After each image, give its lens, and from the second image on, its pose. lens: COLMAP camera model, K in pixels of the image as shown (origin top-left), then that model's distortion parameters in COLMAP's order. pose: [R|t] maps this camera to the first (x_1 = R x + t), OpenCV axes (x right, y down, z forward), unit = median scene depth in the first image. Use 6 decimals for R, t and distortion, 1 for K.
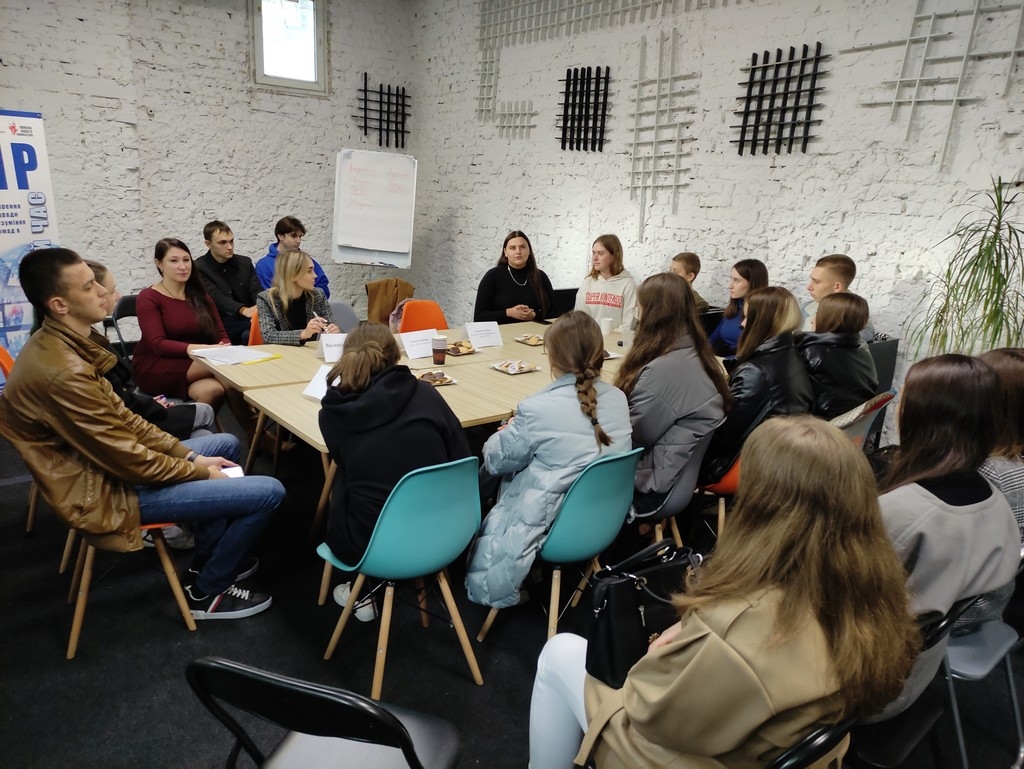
lens RADIAL K [[745.7, 0, 512.1], [0, 745.7, 390.5], [0, 0, 1]] dist [0.056072, -0.035517]
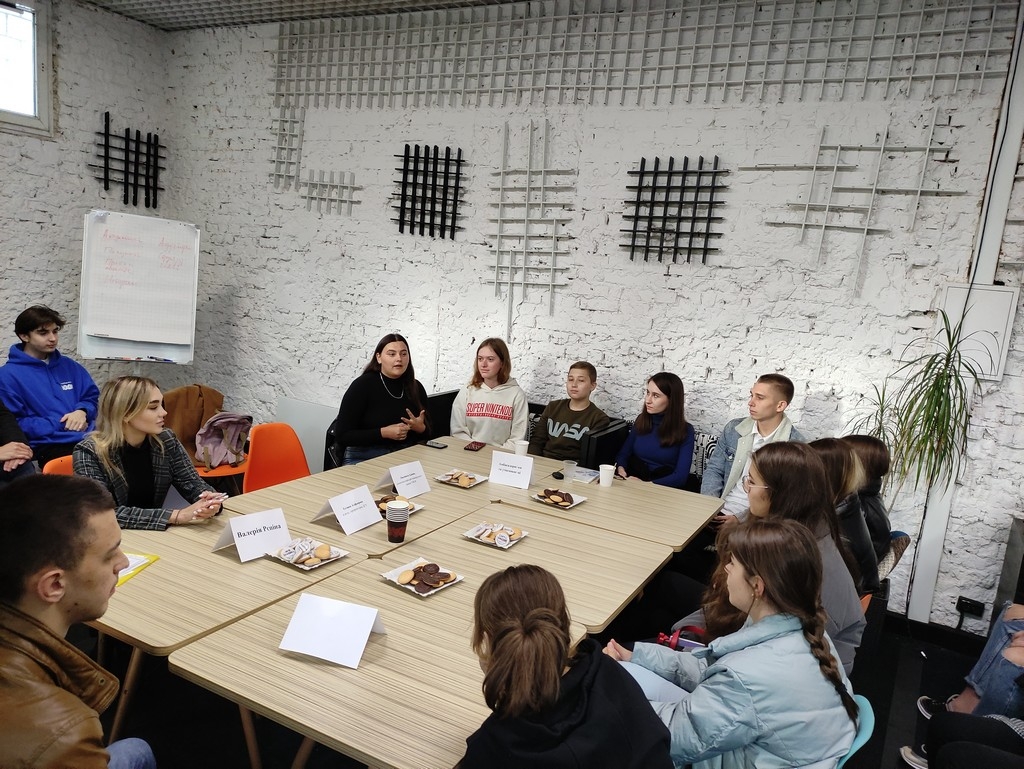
lens RADIAL K [[745.7, 0, 509.0], [0, 745.7, 388.7], [0, 0, 1]] dist [0.056072, -0.035517]
pose [[0.912954, -0.029233, 0.407014, -0.209631], [0.057684, 0.996660, -0.057804, -0.097742], [-0.403965, 0.076251, 0.911591, 0.199920]]
